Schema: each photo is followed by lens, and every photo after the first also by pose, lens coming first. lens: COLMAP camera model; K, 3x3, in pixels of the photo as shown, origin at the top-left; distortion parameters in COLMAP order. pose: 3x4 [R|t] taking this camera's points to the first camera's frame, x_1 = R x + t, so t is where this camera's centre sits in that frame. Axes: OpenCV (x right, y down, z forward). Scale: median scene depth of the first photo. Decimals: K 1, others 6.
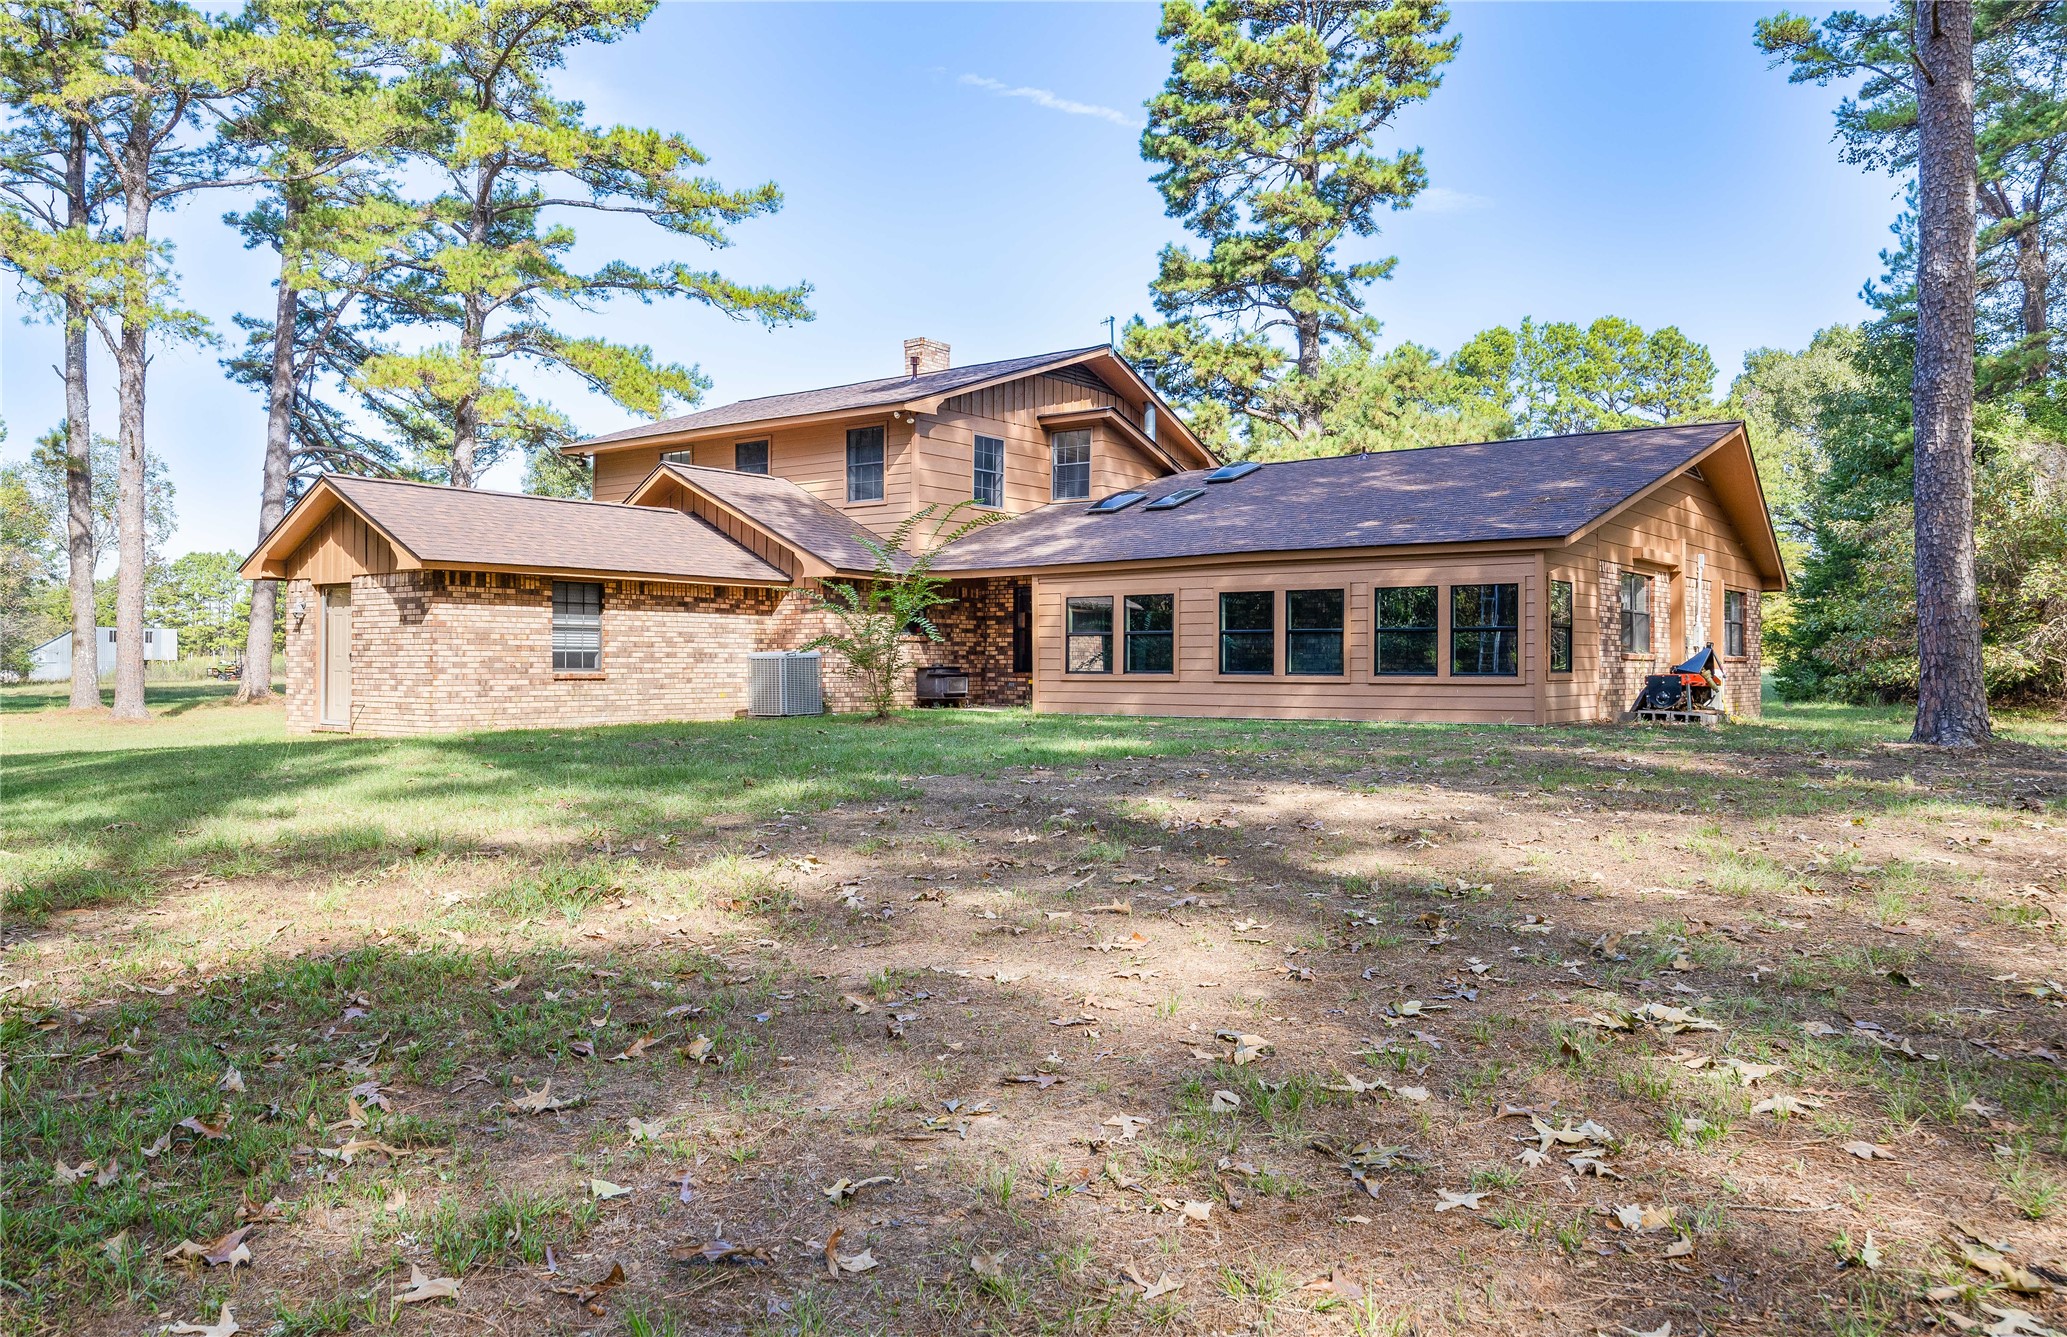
lens RADIAL K [[1588.3, 0, 1033.9], [0, 1588.3, 670.5], [0, 0, 1]] dist [-0.007448, -0.001327]
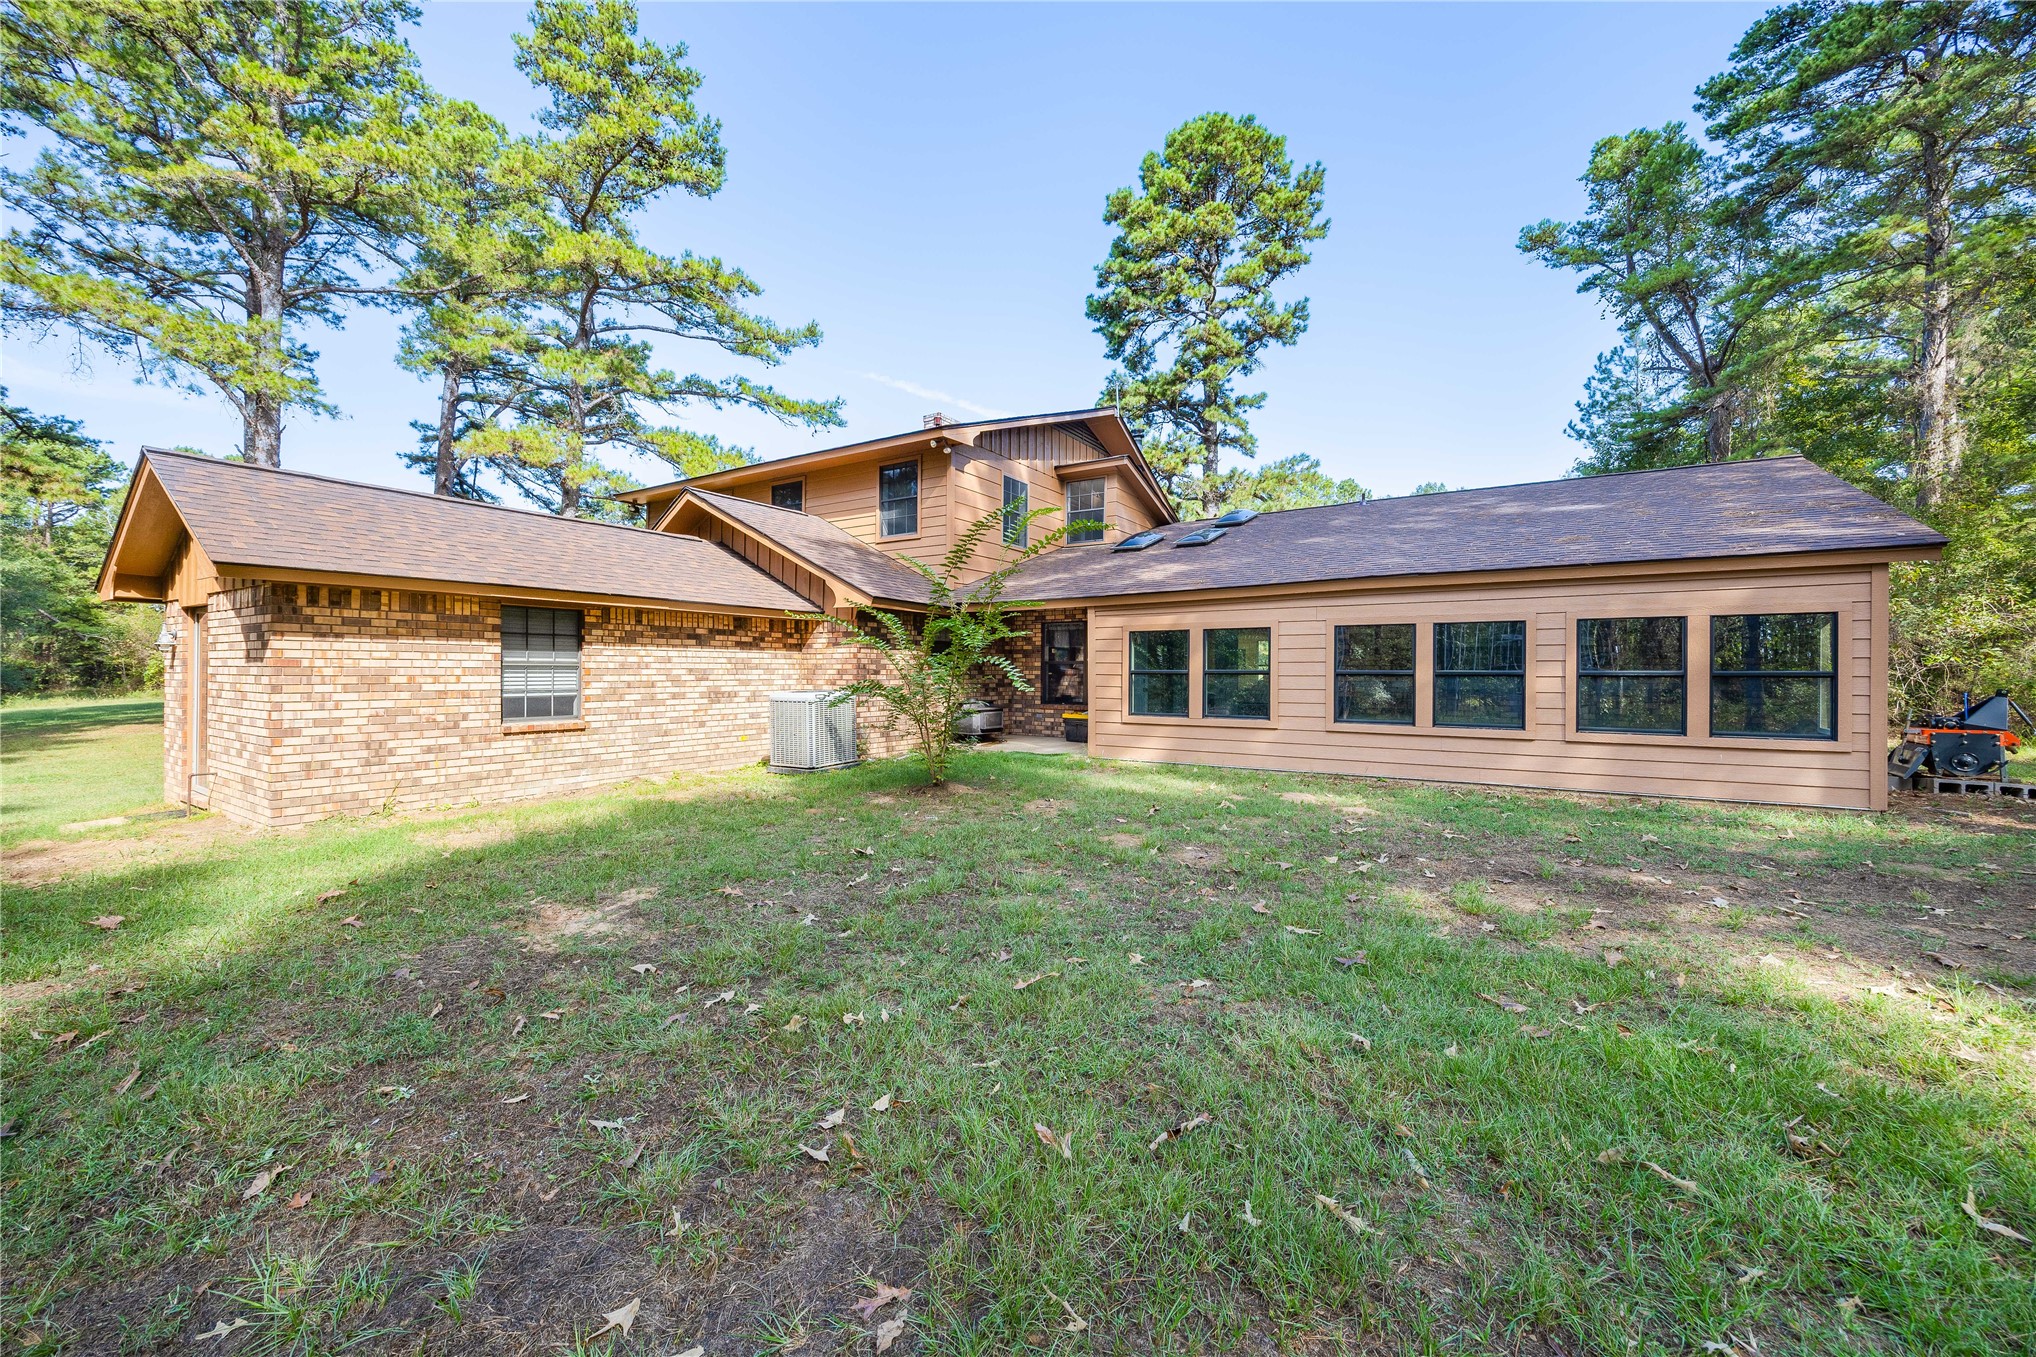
lens RADIAL K [[819.0, 0, 1014.0], [0, 819.0, 672.4], [0, 0, 1]] dist [-0.000438, -0.000016]
pose [[0.997789, 0.002333, 0.066420, -0.068225], [-0.002267, 0.999997, -0.001066, -0.019677], [-0.066422, 0.000913, 0.997791, 0.482269]]
